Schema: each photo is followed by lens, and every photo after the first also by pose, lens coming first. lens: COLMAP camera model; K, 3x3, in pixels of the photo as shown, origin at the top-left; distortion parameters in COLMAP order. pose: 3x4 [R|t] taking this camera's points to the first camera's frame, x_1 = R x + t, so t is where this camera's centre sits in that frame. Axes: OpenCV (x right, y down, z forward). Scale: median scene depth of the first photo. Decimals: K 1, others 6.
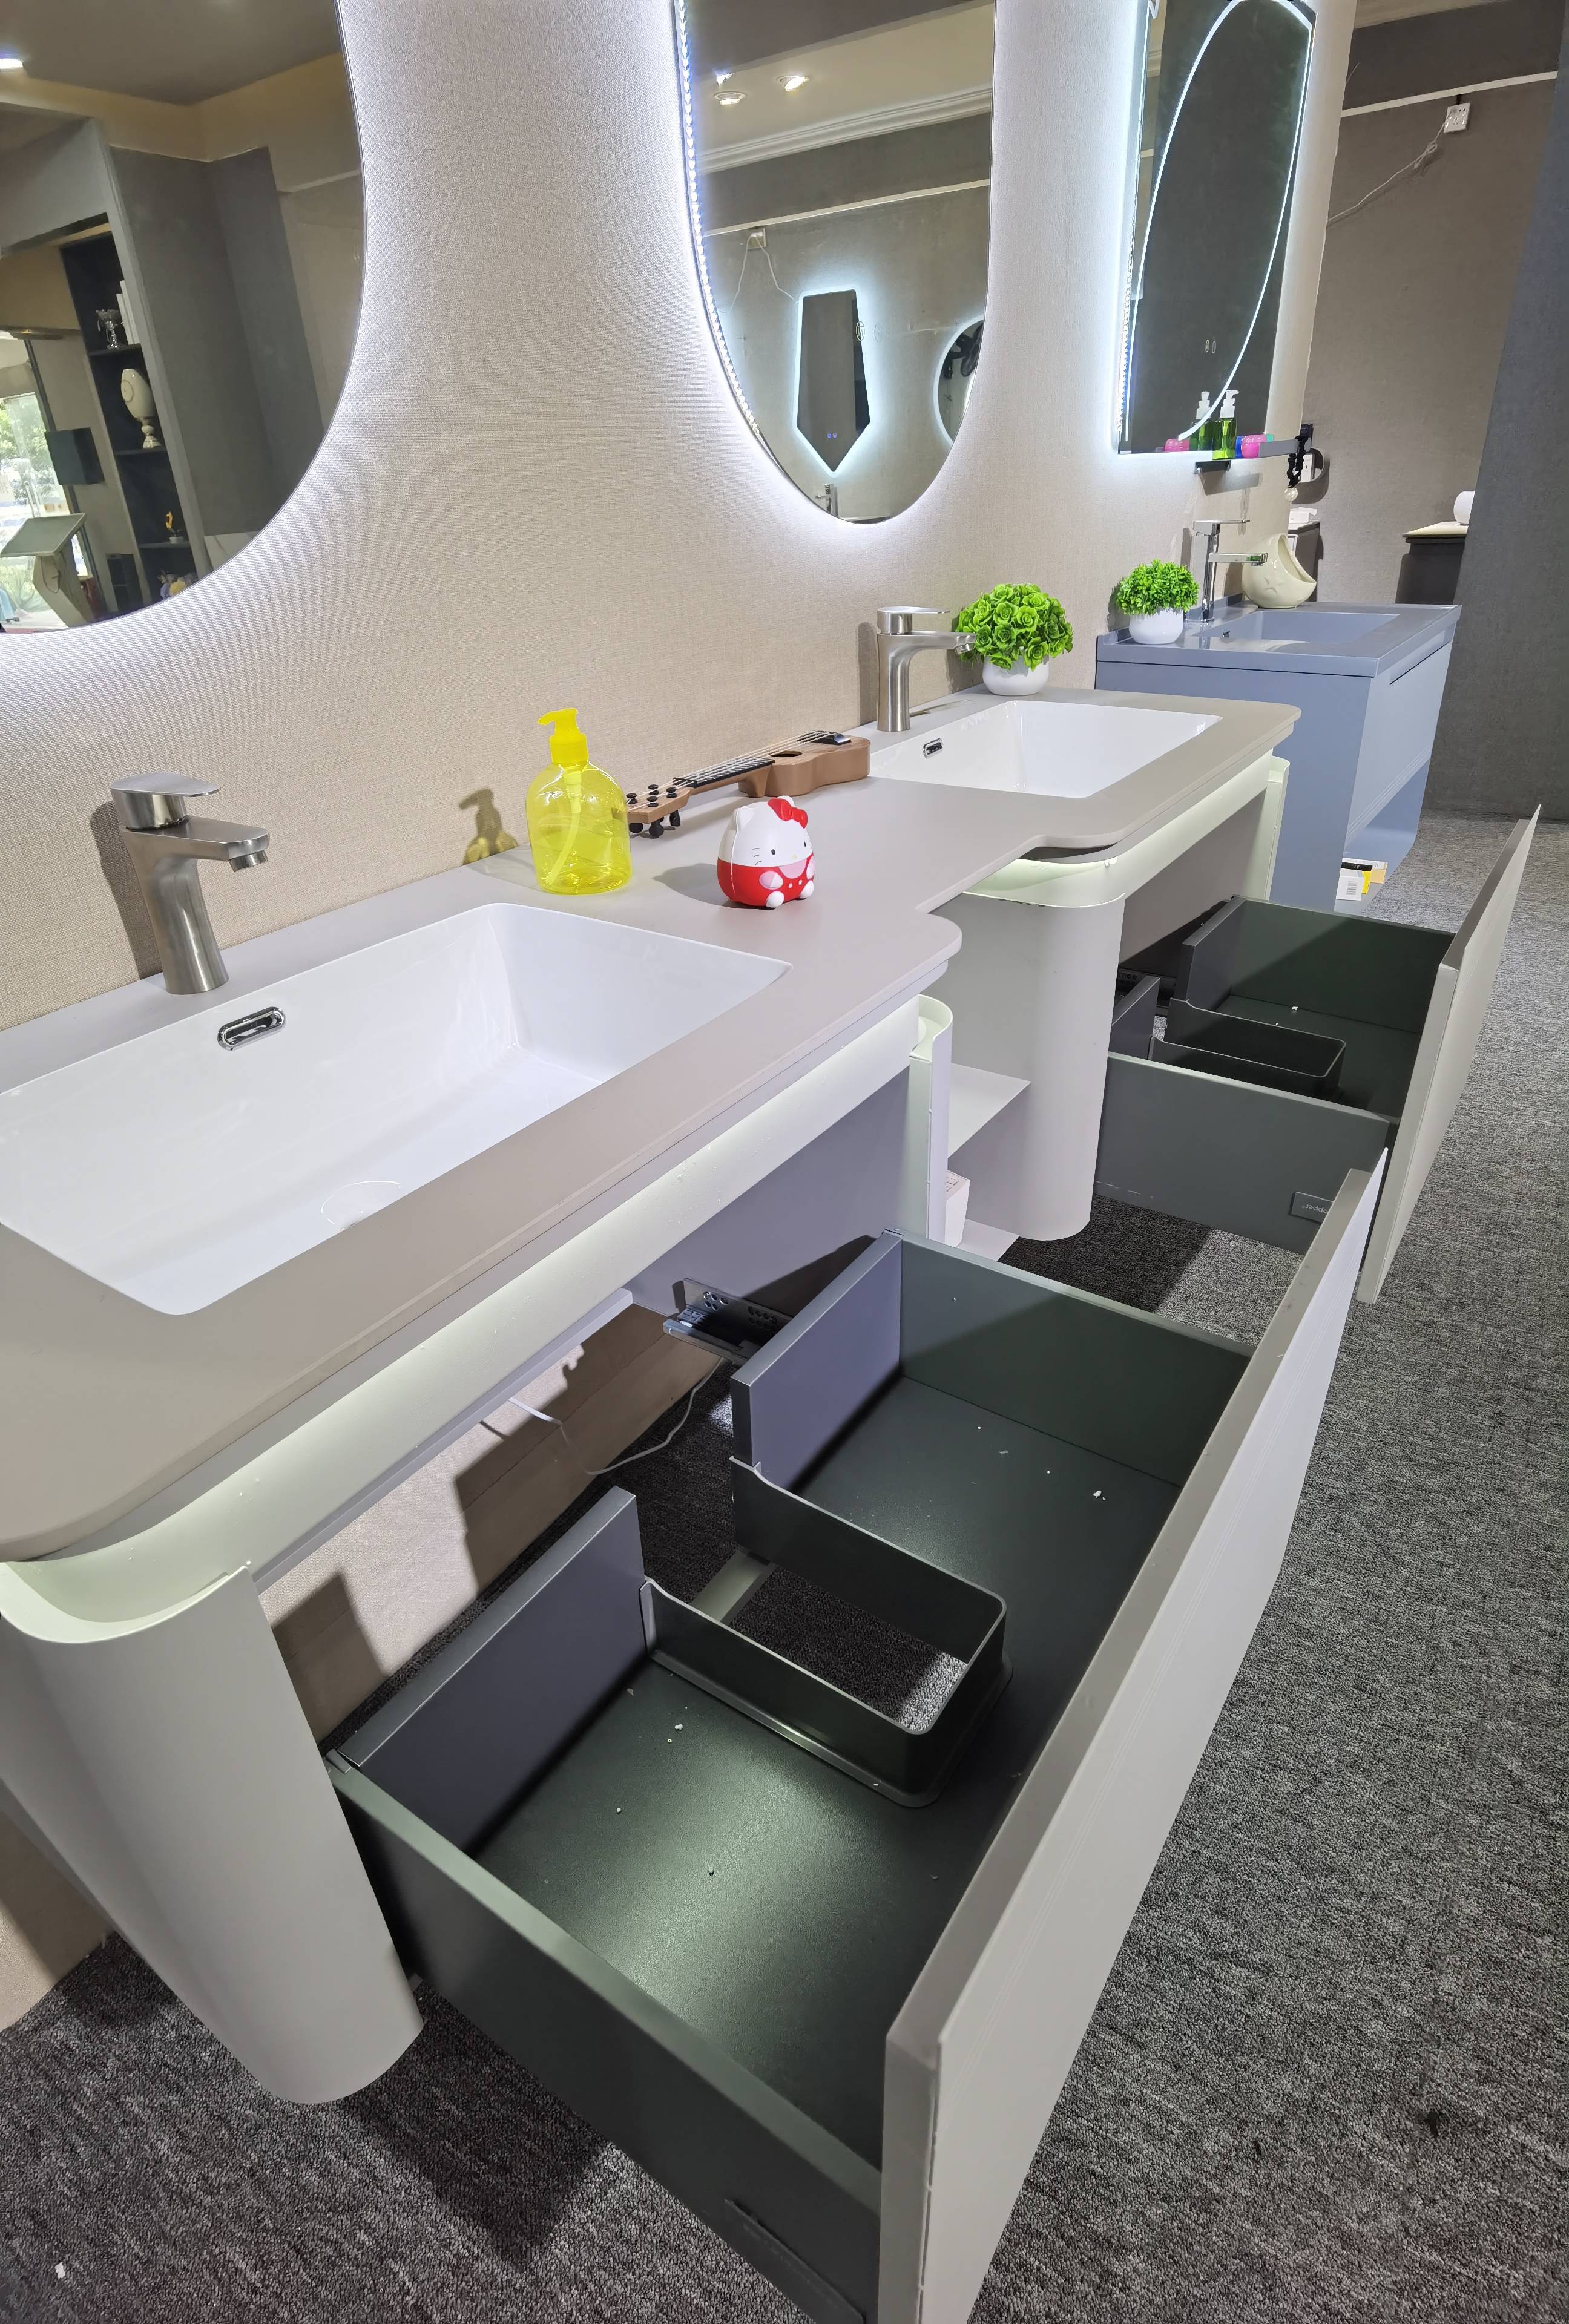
lens RADIAL K [[1213.2, 0, 789.3], [0, 1213.2, 1178.4], [0, 0, 1]] dist [-0.056101, 0.027068]
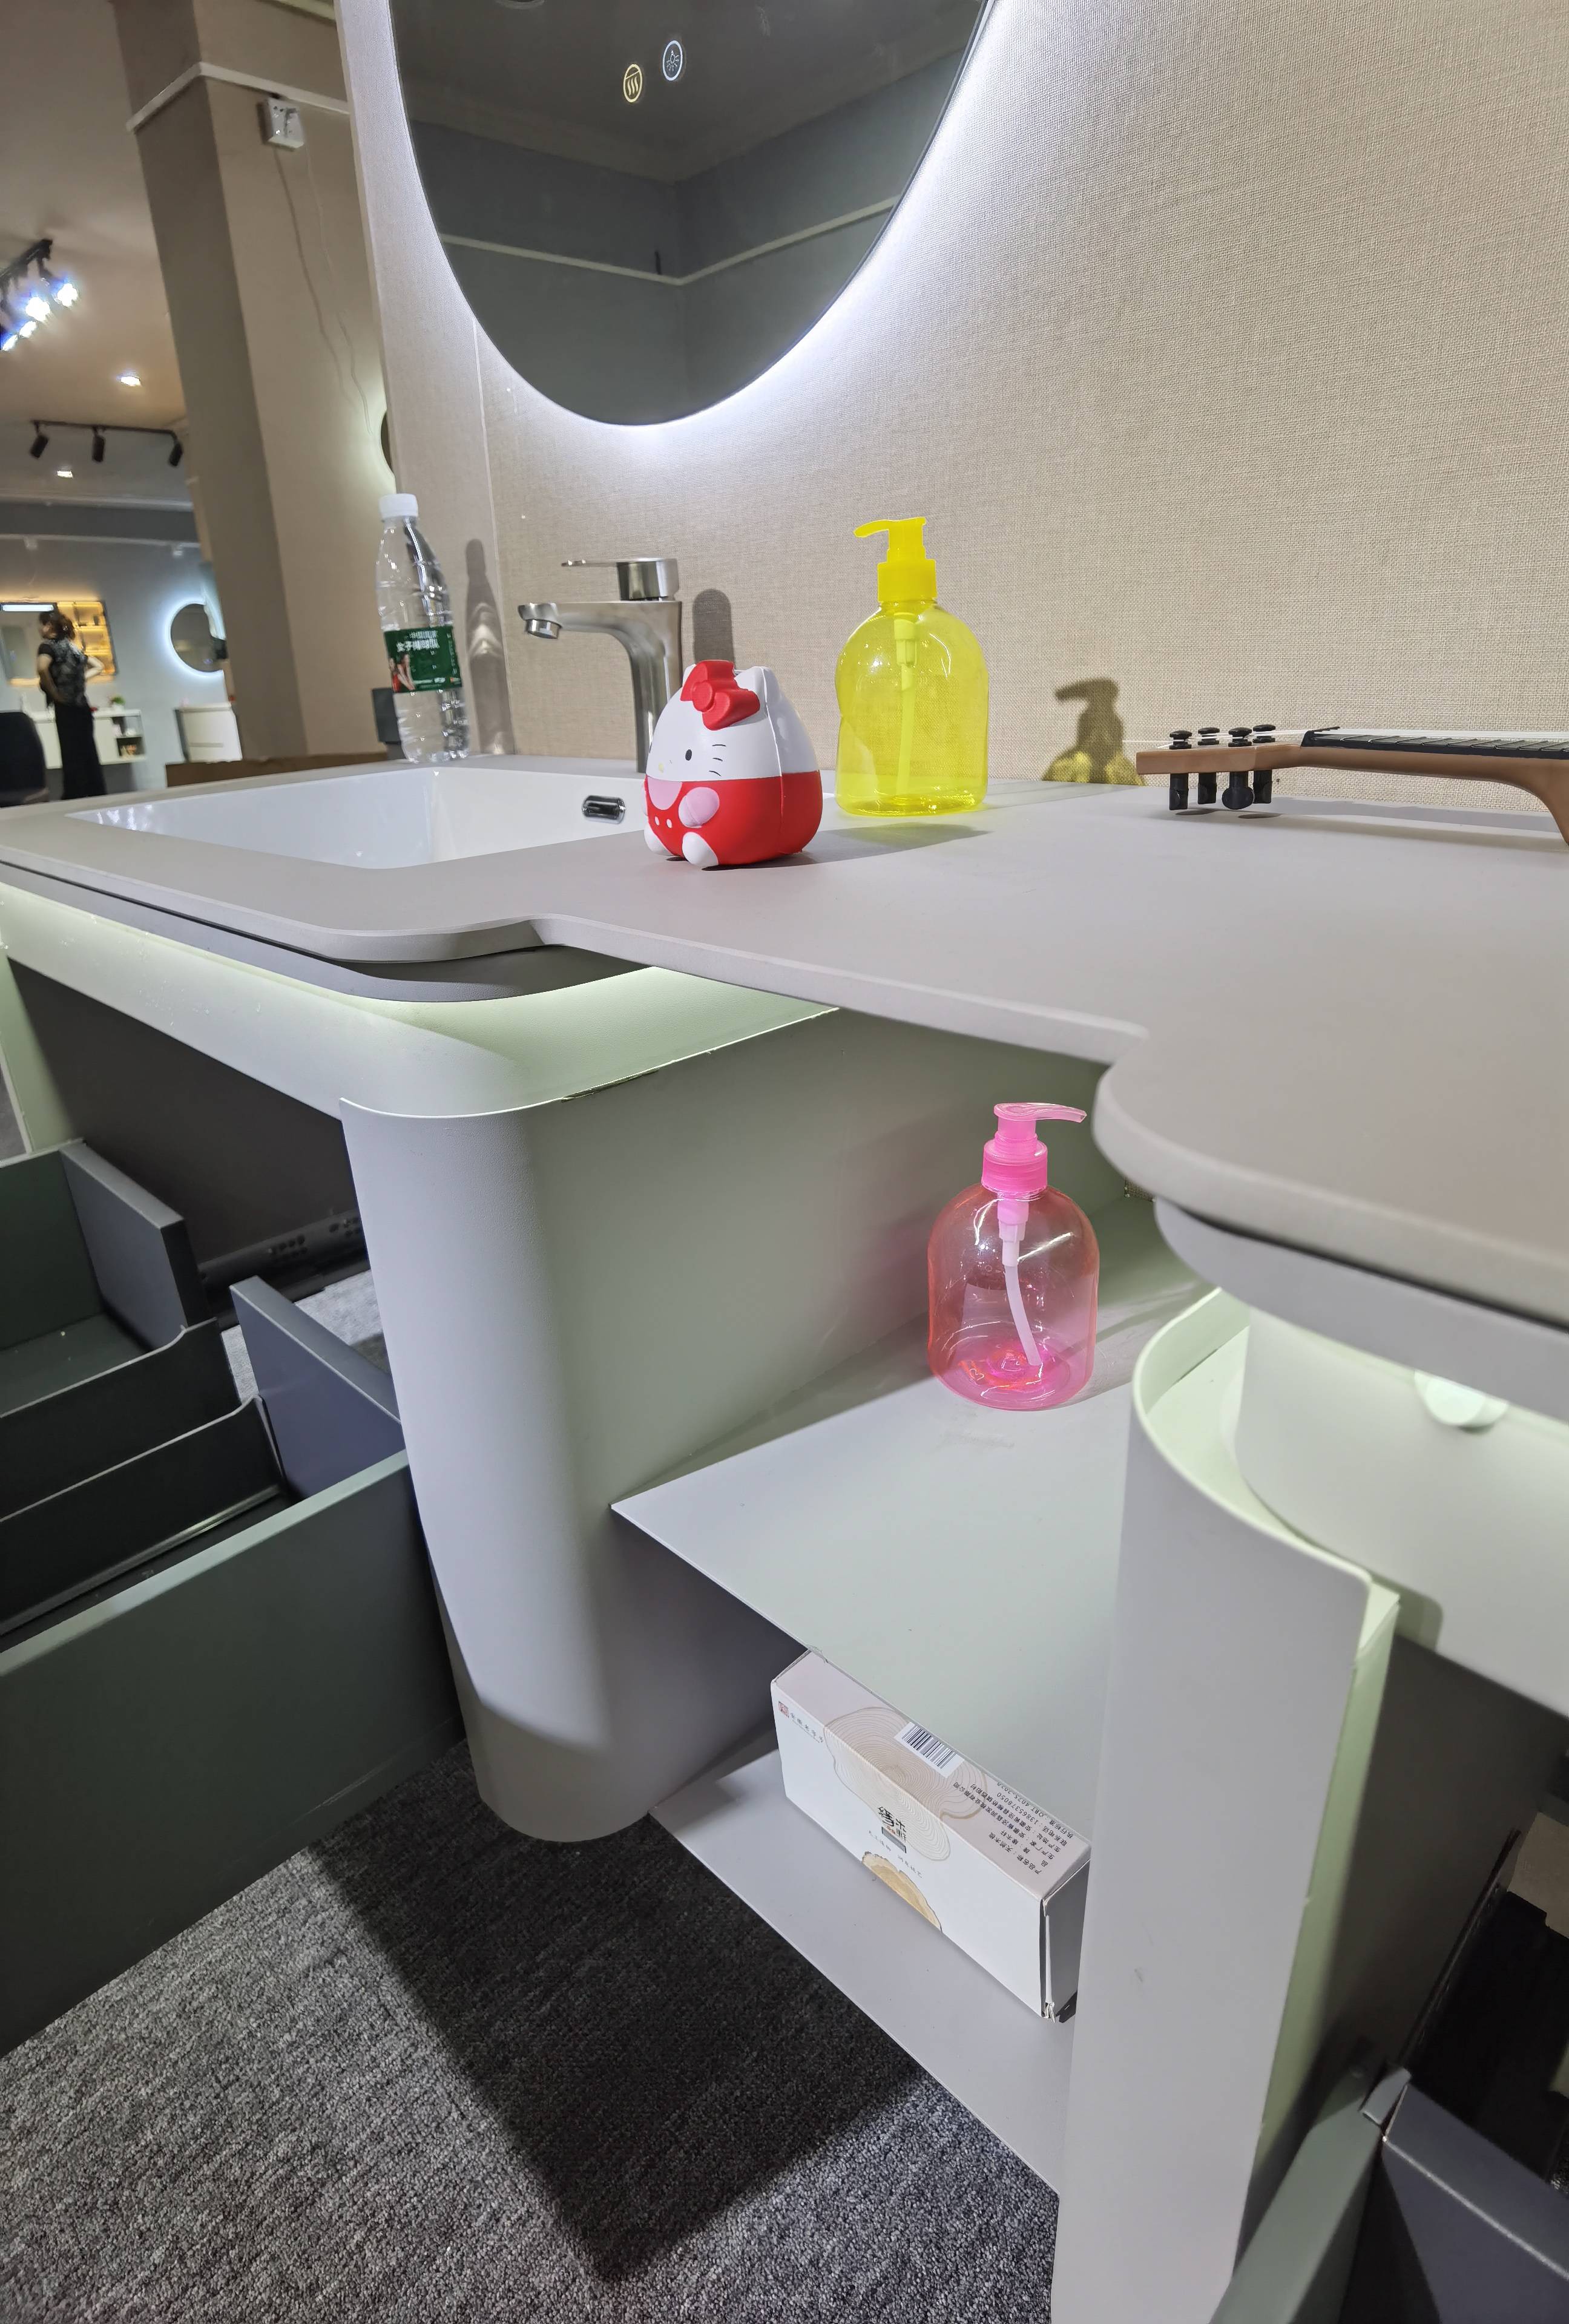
lens RADIAL K [[1218.0, 0, 774.3], [0, 1218.0, 1145.3], [0, 0, 1]] dist [-0.020496, -0.000391]
pose [[-0.198424, 0.413578, -0.888584, 0.459099], [-0.455724, 0.763715, 0.457225, -0.345334], [0.867723, 0.495674, 0.036938, 0.934170]]
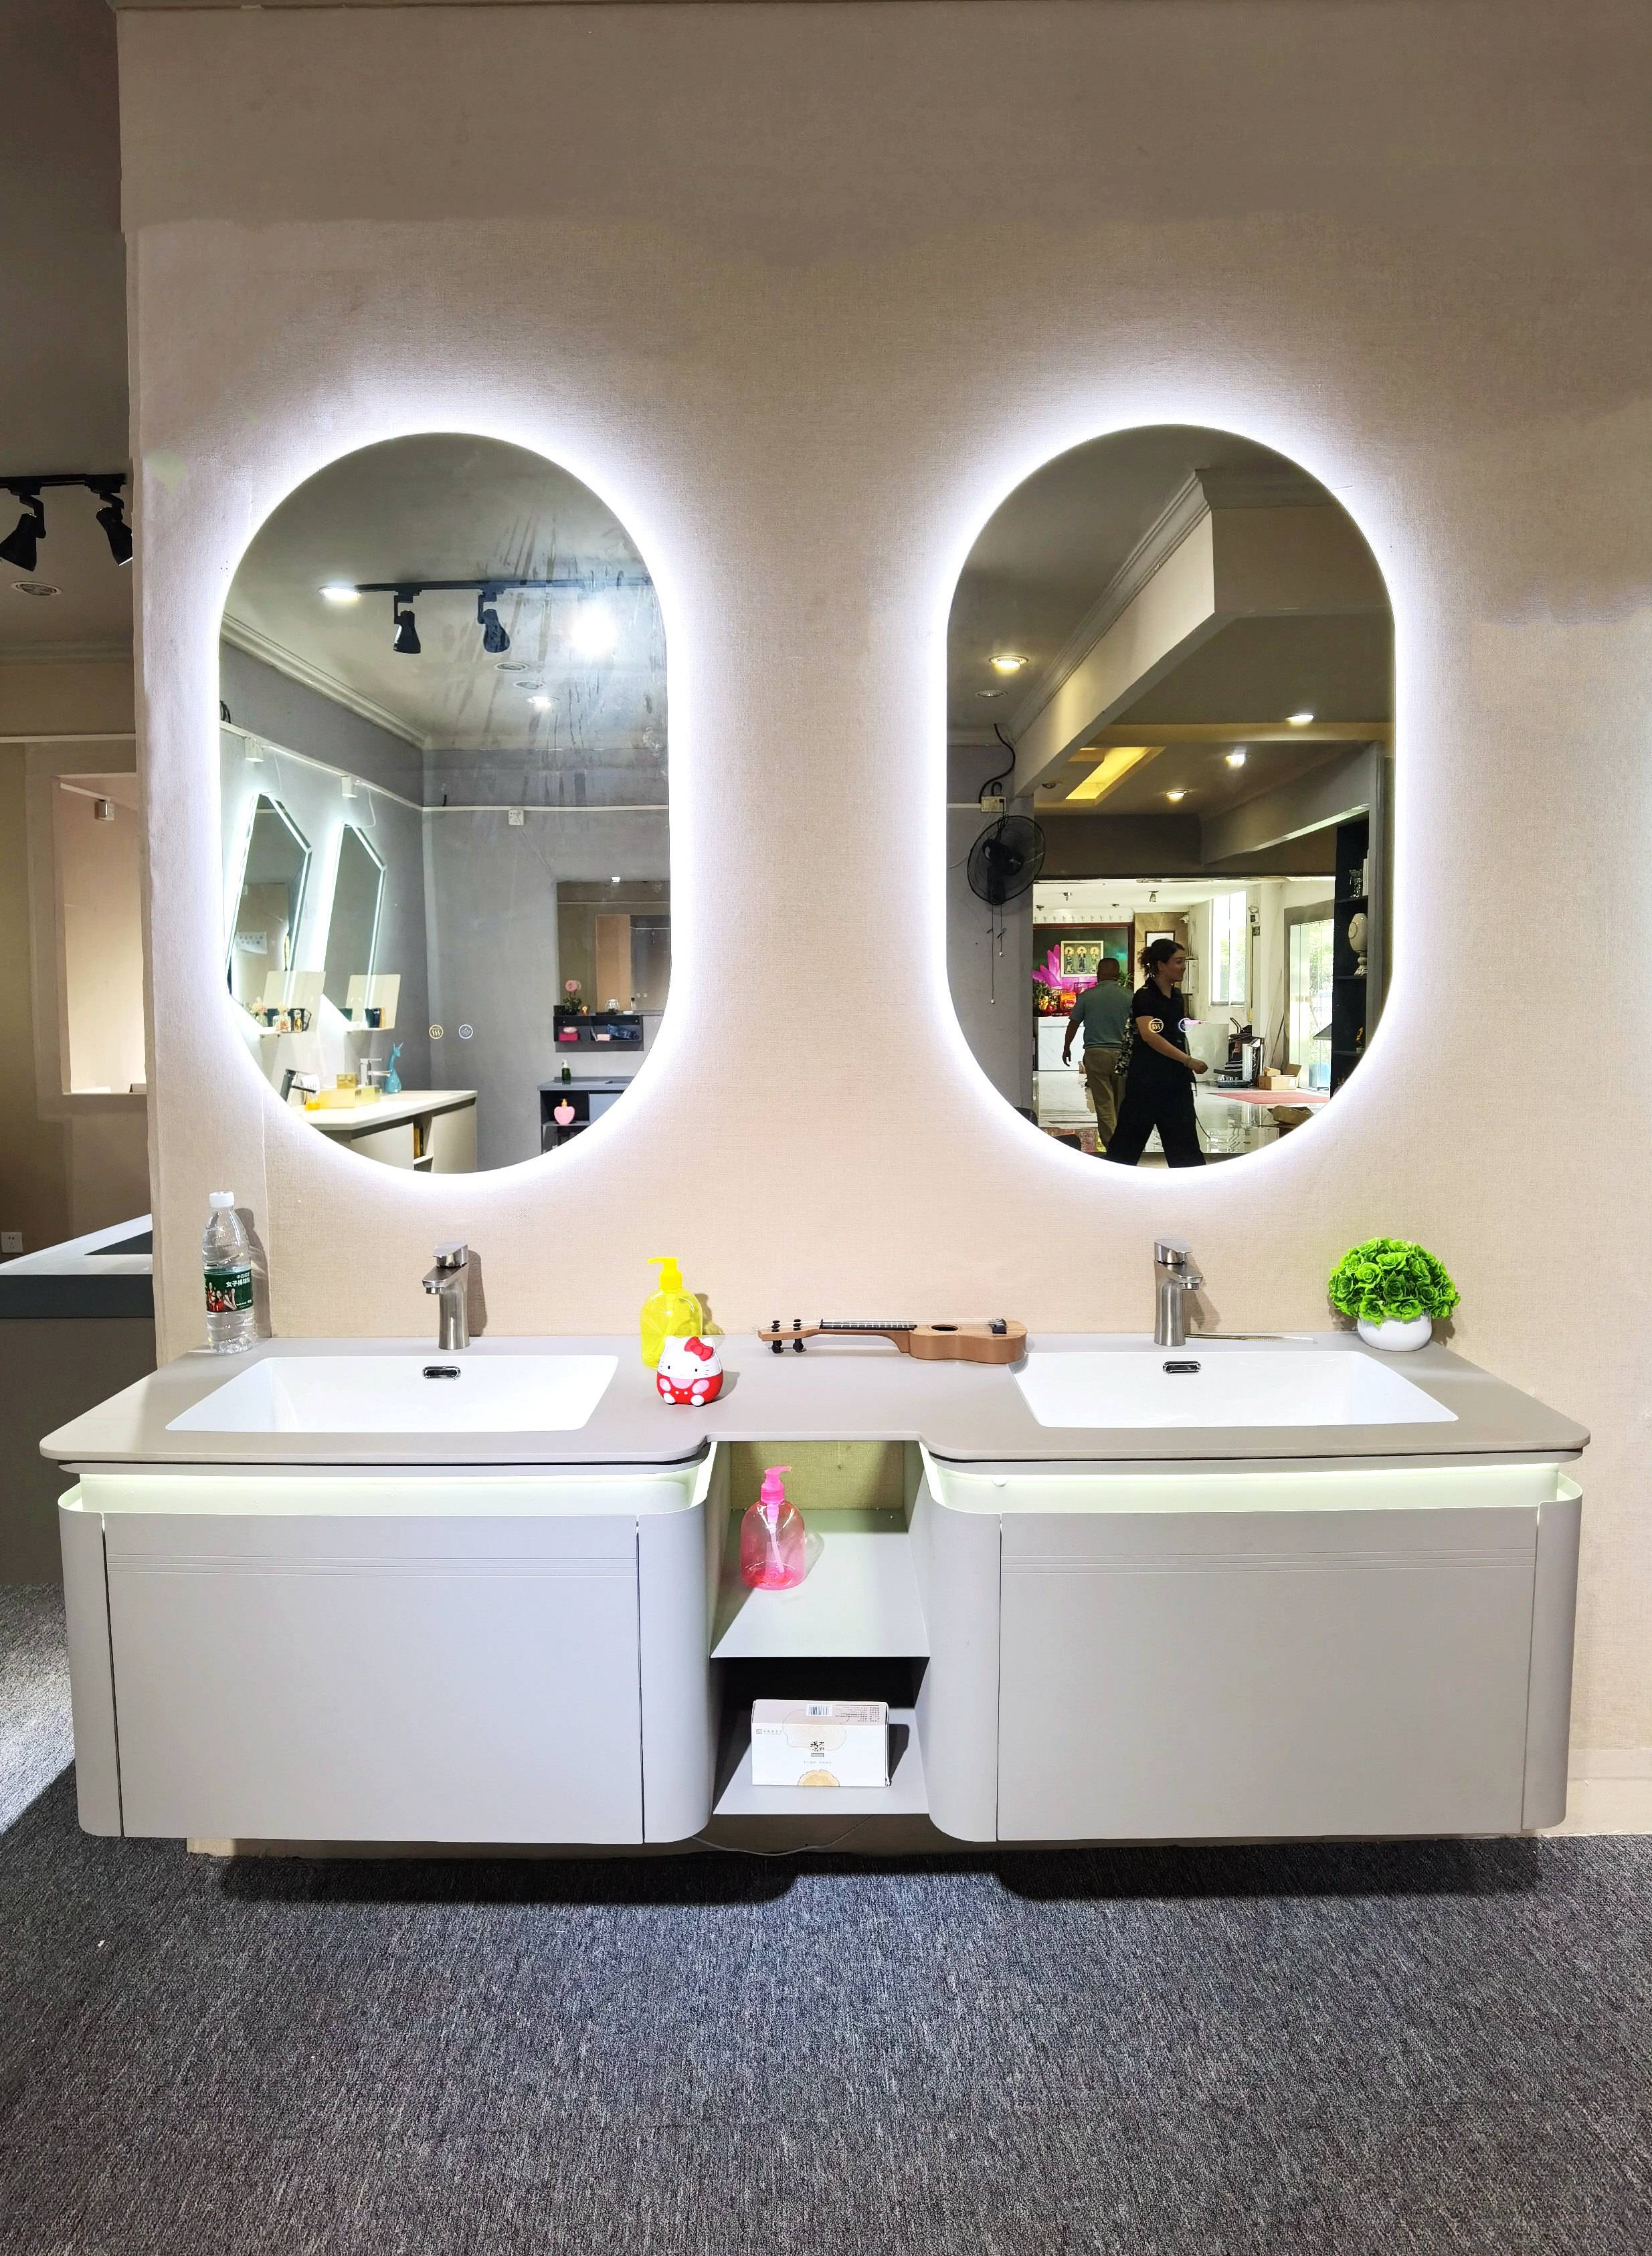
lens RADIAL K [[1386.3, 0, 773.4], [0, 1386.3, 1126.2], [0, 0, 1]] dist [-0.002988, -0.000237]
pose [[0.543318, 0.116822, -0.831359, 1.265006], [-0.439447, 0.883344, -0.163065, -0.261576], [0.715327, 0.453934, 0.531273, 0.000778]]
